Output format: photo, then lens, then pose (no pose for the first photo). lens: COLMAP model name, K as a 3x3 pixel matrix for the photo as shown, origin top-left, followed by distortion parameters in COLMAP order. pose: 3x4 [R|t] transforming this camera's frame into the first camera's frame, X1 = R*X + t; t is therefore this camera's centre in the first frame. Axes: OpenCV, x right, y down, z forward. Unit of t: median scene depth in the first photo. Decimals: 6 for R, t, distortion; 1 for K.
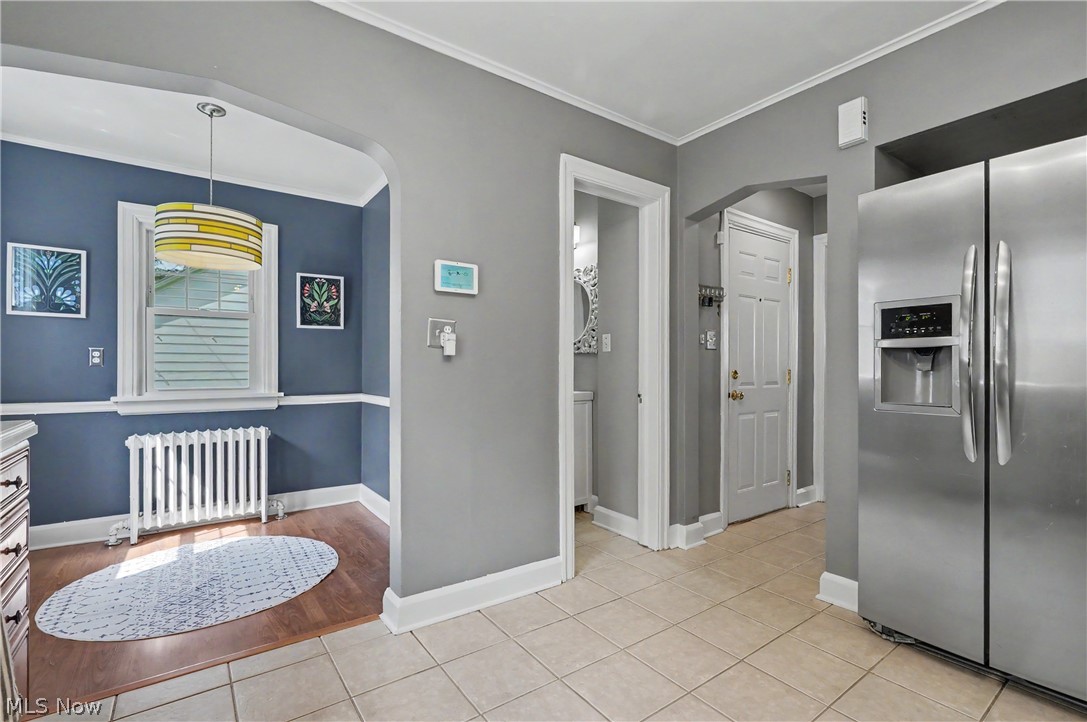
lens RADIAL K [[488.3, 0, 539.9], [0, 488.3, 366.7], [0, 0, 1]] dist [-0.022019, -0.000258]
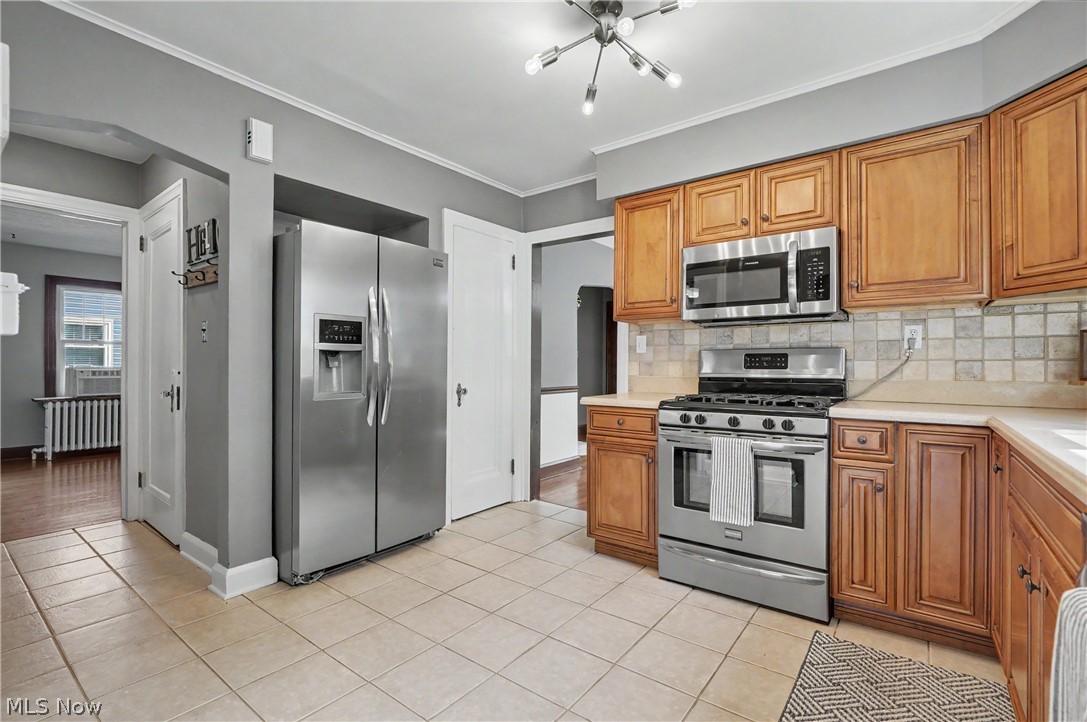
lens RADIAL K [[488.3, 0, 541.1], [0, 488.3, 362.3], [0, 0, 1]] dist [-0.022019, -0.000258]
pose [[-0.281700, -0.007352, 0.959474, -0.699585], [-0.002419, 0.999973, 0.006952, -0.017789], [-0.959499, -0.000362, -0.281710, 0.838006]]
